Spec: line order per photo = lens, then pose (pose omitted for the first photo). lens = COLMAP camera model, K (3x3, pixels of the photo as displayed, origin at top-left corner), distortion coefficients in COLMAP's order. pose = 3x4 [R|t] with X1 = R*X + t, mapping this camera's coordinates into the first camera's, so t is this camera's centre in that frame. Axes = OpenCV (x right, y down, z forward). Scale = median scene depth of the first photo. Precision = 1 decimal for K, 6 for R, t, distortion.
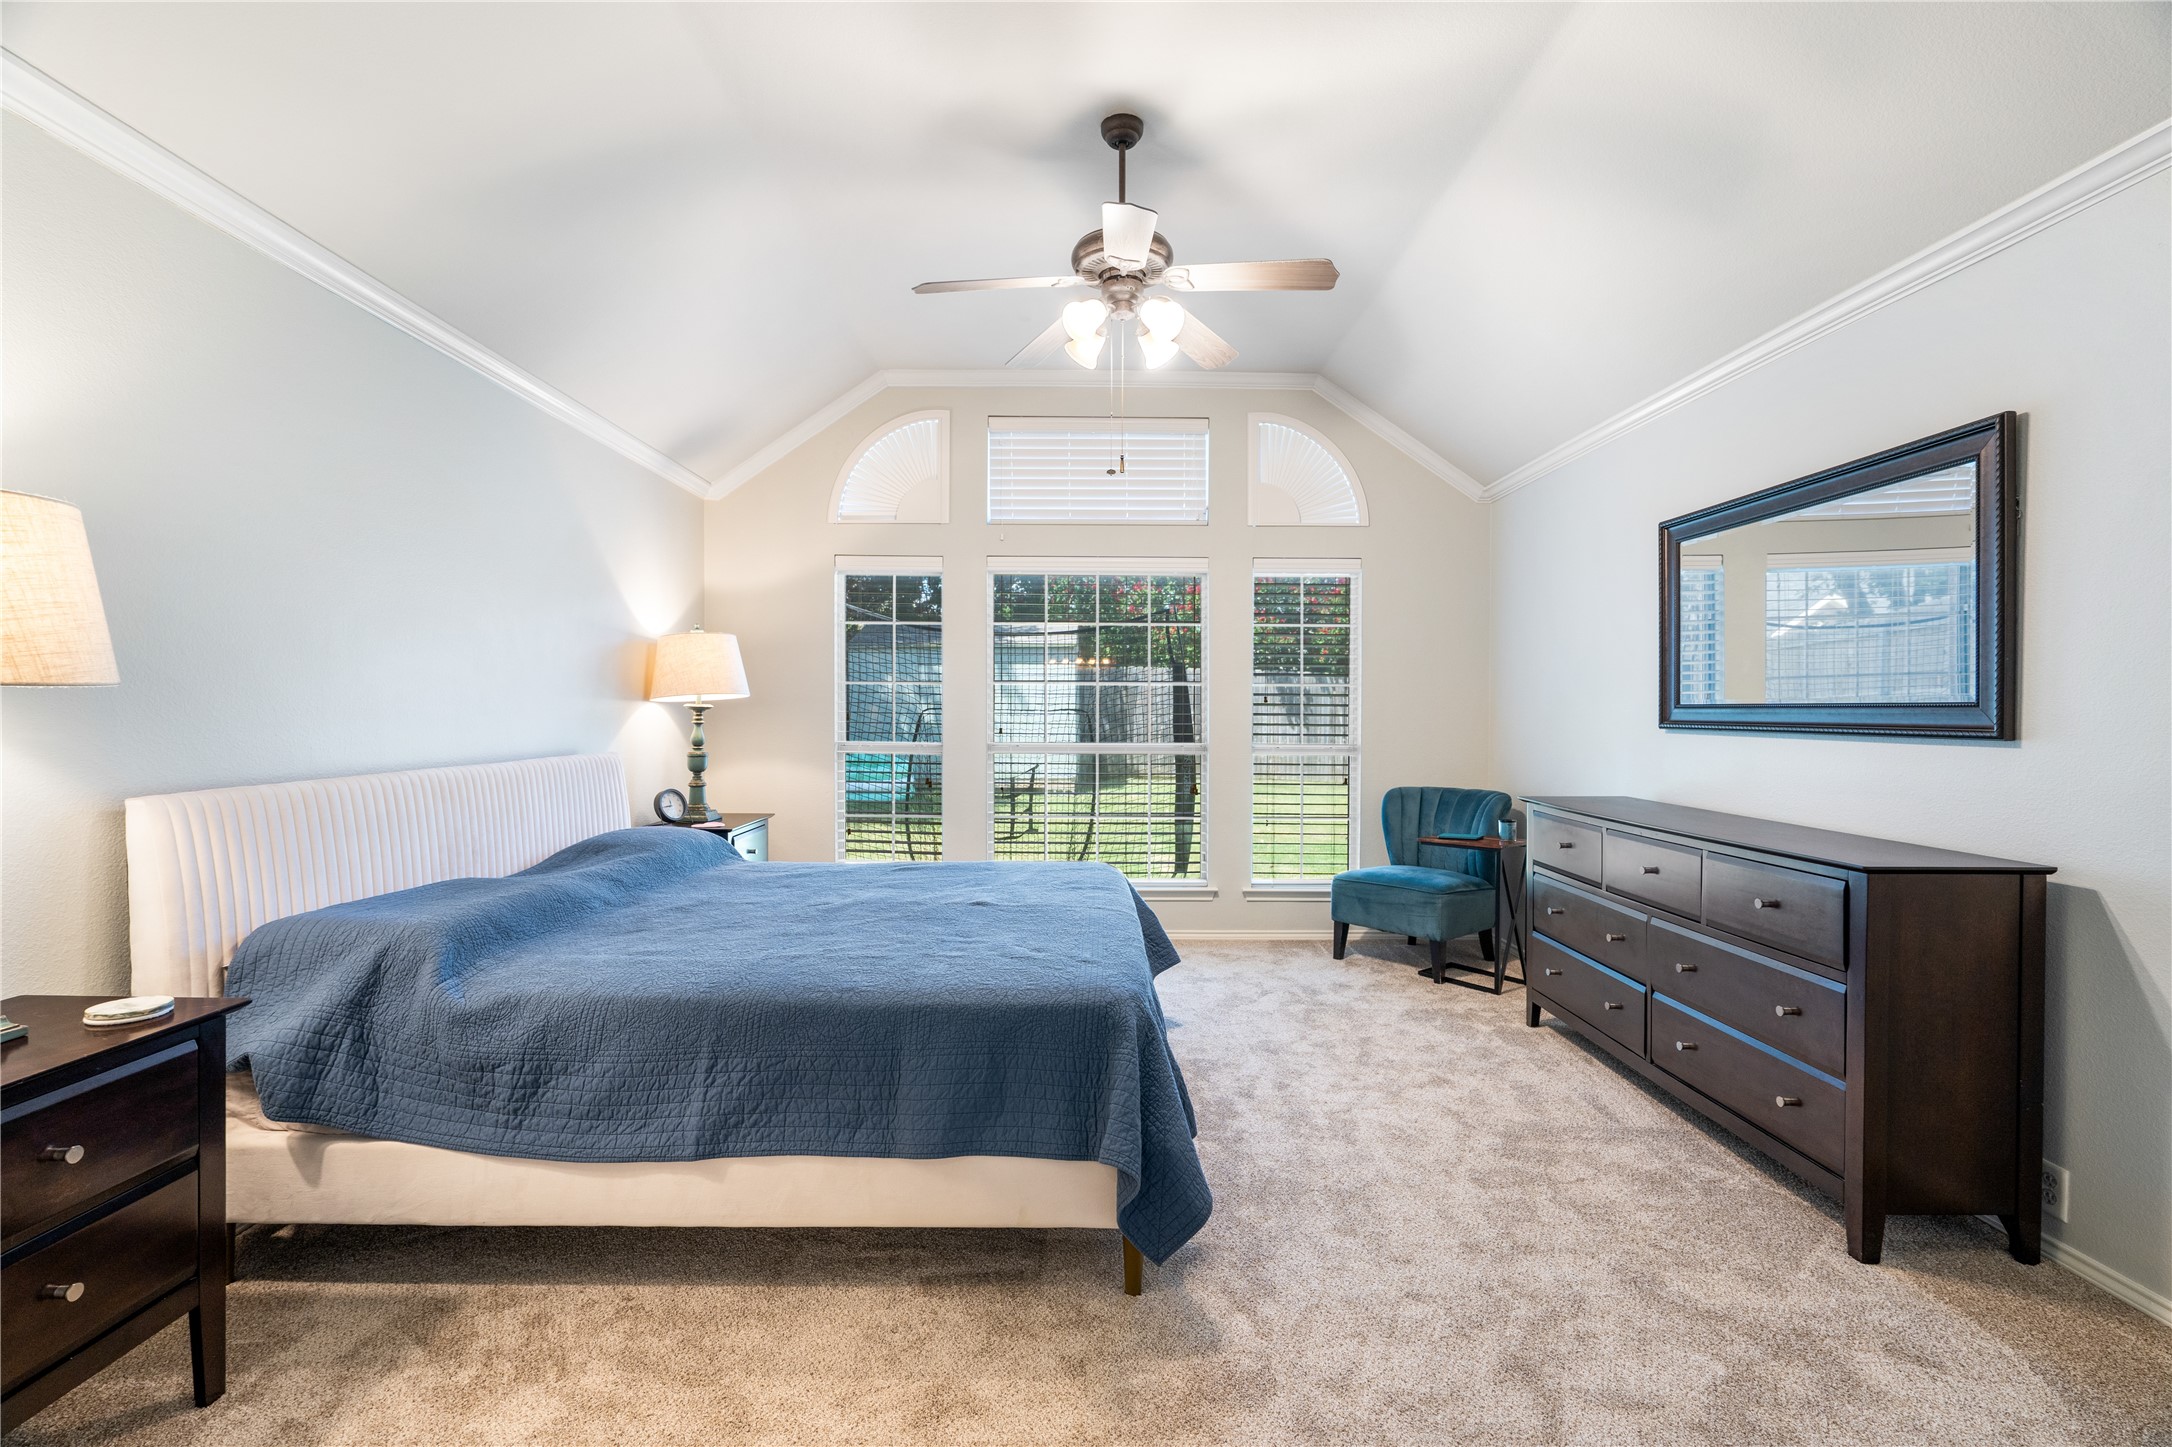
lens RADIAL K [[980.4, 0, 1033.4], [0, 980.4, 709.0], [0, 0, 1]] dist [-0.006027, 0.003397]
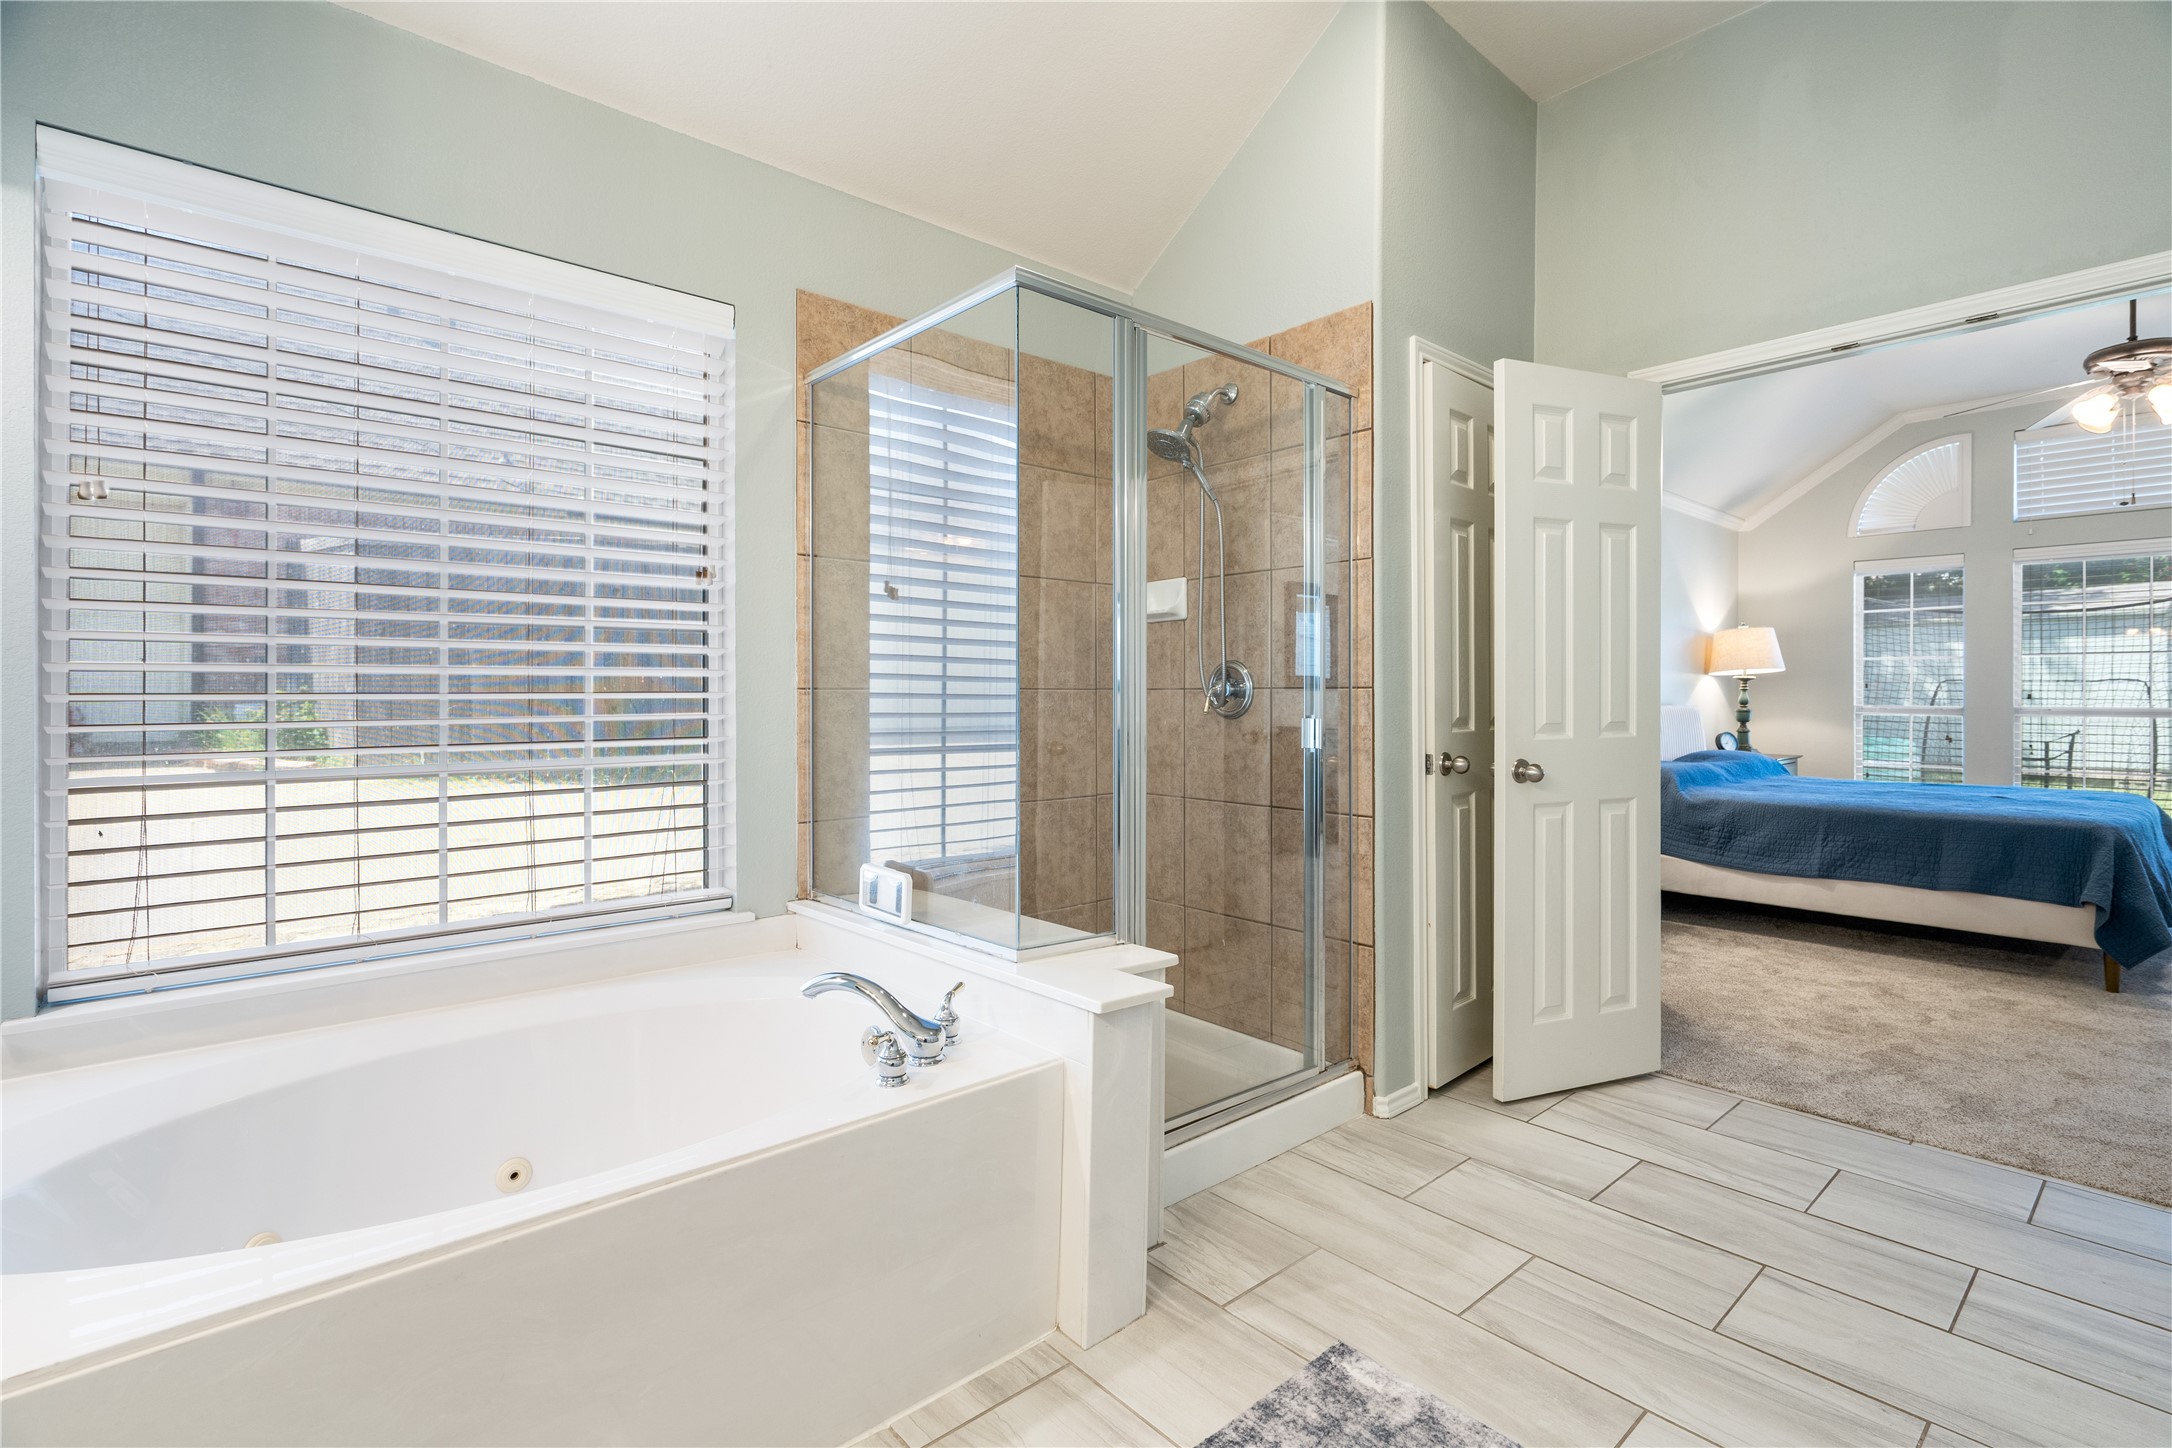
lens RADIAL K [[980.4, 0, 1105.7], [0, 980.4, 706.3], [0, 0, 1]] dist [-0.006027, 0.003397]
pose [[0.693089, 0.002359, -0.720848, 0.059143], [0.002898, 0.999977, 0.006059, 0.032560], [0.720846, -0.006289, 0.693067, -0.806917]]
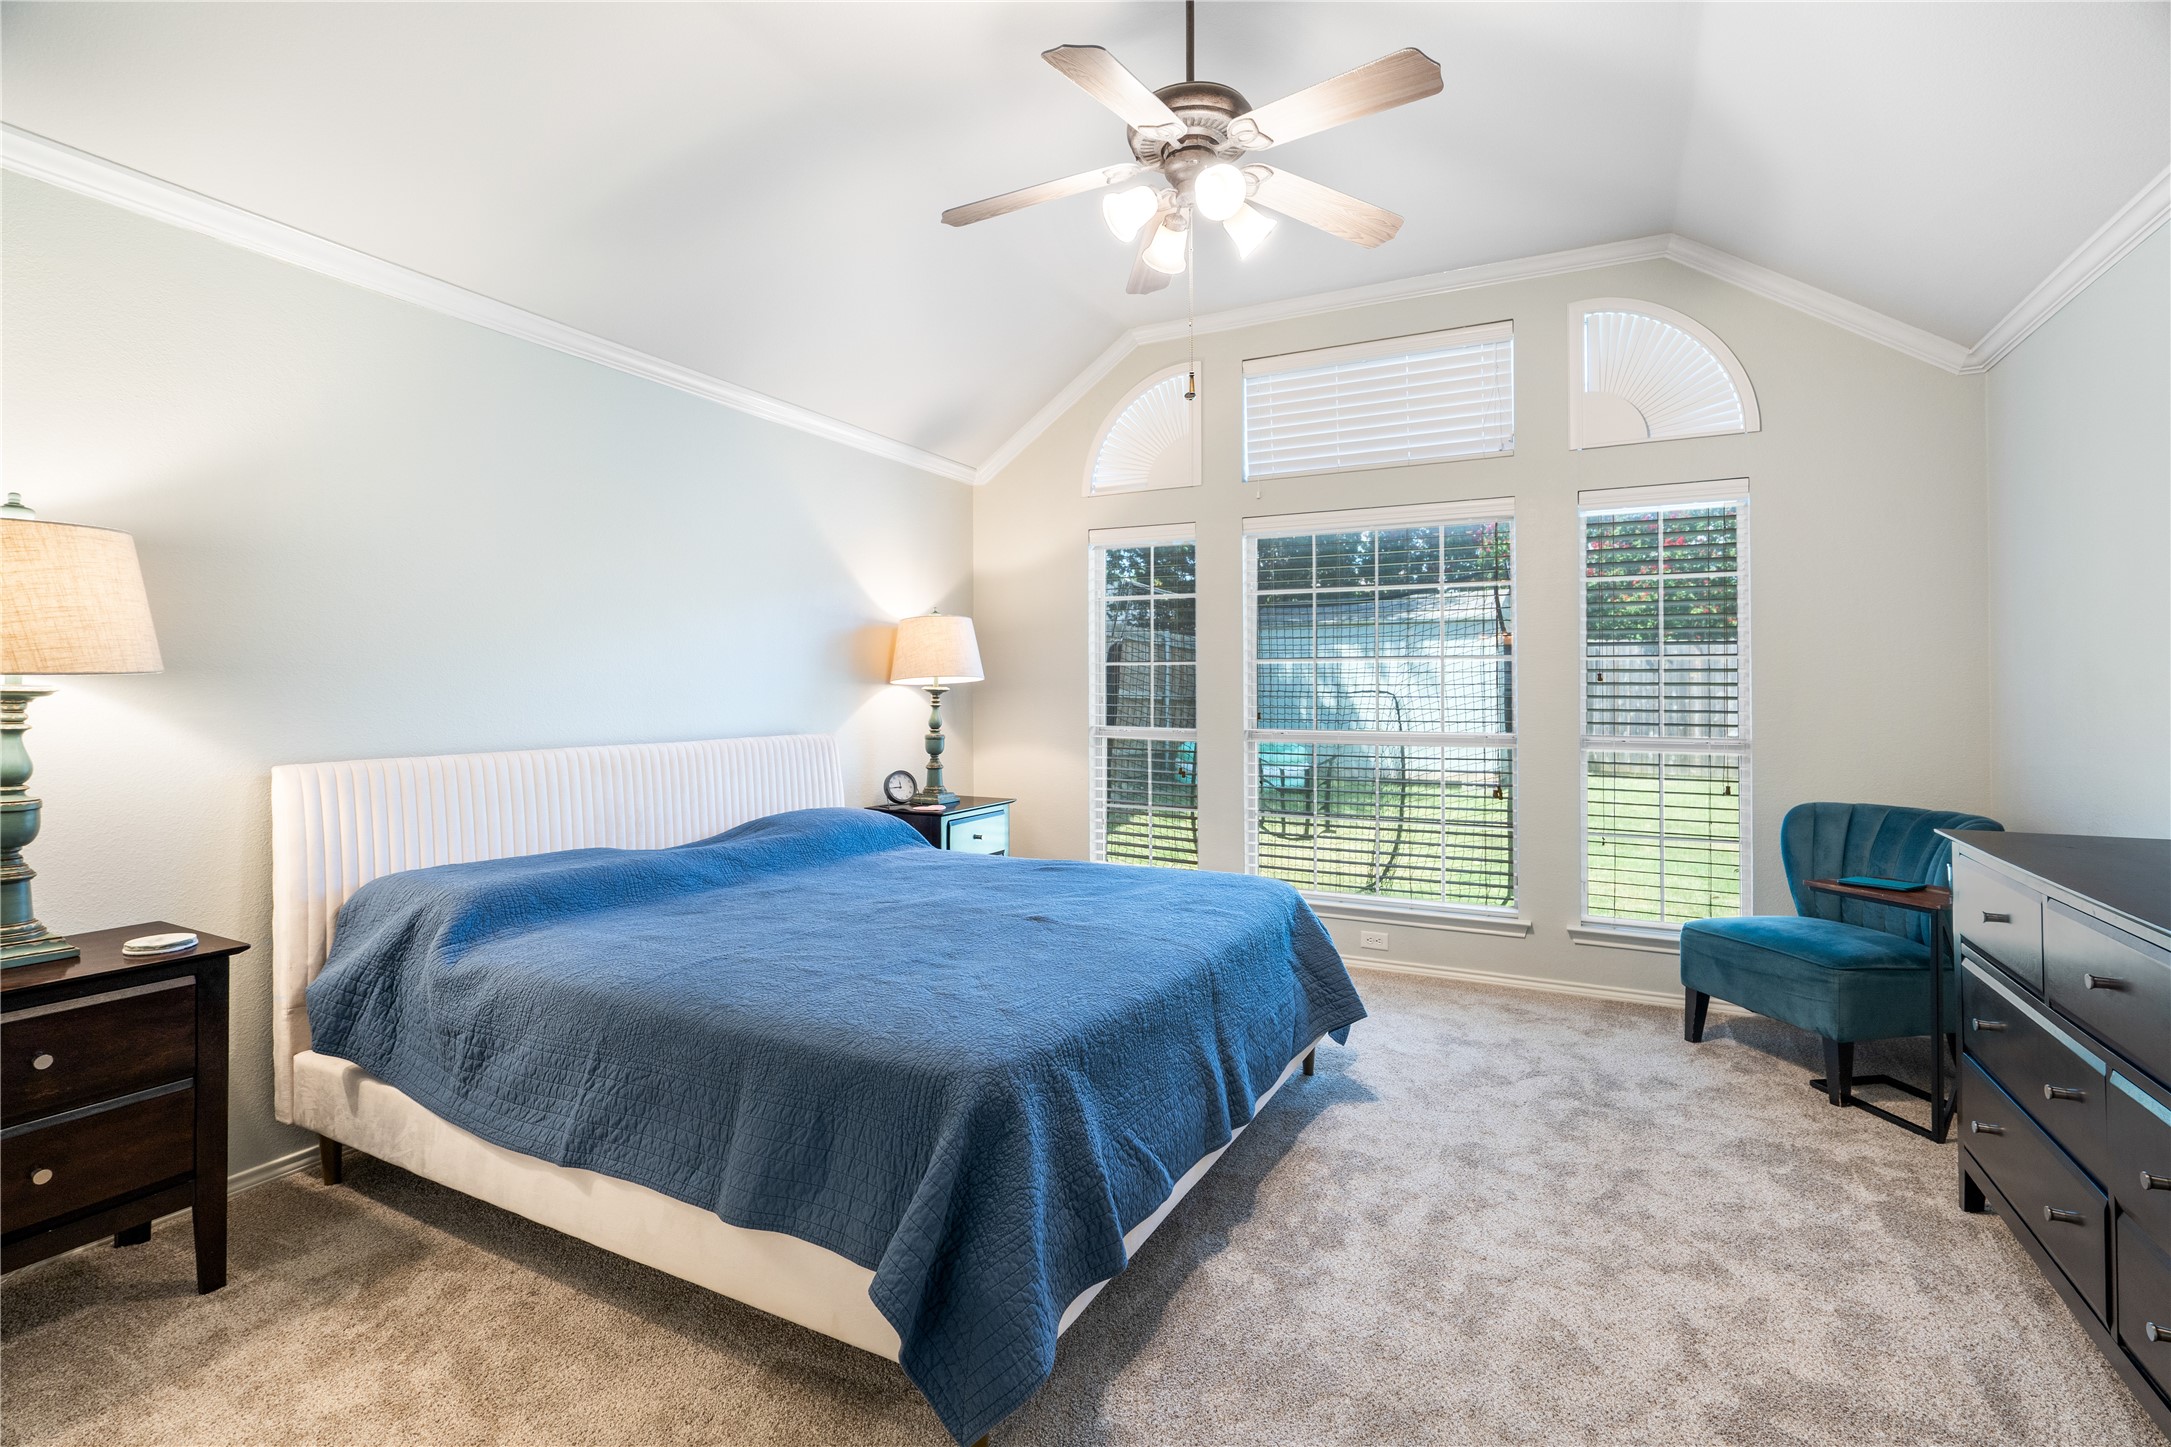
lens RADIAL K [[979.9, 0, 1053.3], [0, 979.9, 671.6], [0, 0, 1]] dist [-0.006027, 0.003397]
pose [[0.892249, -0.011925, -0.451386, 0.253692], [0.002891, 0.999782, -0.020700, 0.000617], [0.451534, 0.017165, 0.892089, 0.176844]]
